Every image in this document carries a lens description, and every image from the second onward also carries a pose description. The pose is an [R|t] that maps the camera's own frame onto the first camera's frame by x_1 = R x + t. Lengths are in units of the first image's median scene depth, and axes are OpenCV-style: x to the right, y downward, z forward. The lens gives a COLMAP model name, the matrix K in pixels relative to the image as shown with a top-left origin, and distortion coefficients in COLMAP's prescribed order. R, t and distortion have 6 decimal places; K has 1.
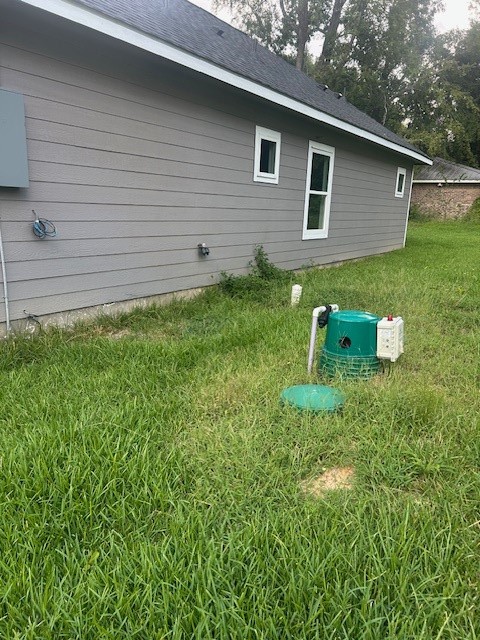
lens RADIAL K [[480.7, 0, 240.0], [0, 480.7, 320.0], [0, 0, 1]] dist [0.052475, -0.079084]
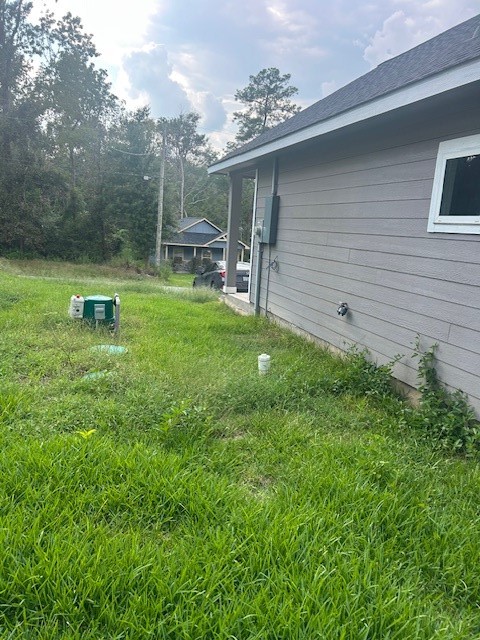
lens RADIAL K [[480.7, 0, 240.0], [0, 480.7, 320.0], [0, 0, 1]] dist [0.052475, -0.079084]
pose [[-0.631425, 0.074206, -0.771878, 0.665666], [-0.257263, 0.918986, 0.298800, -0.310014], [0.731517, 0.387245, -0.561180, 1.225029]]
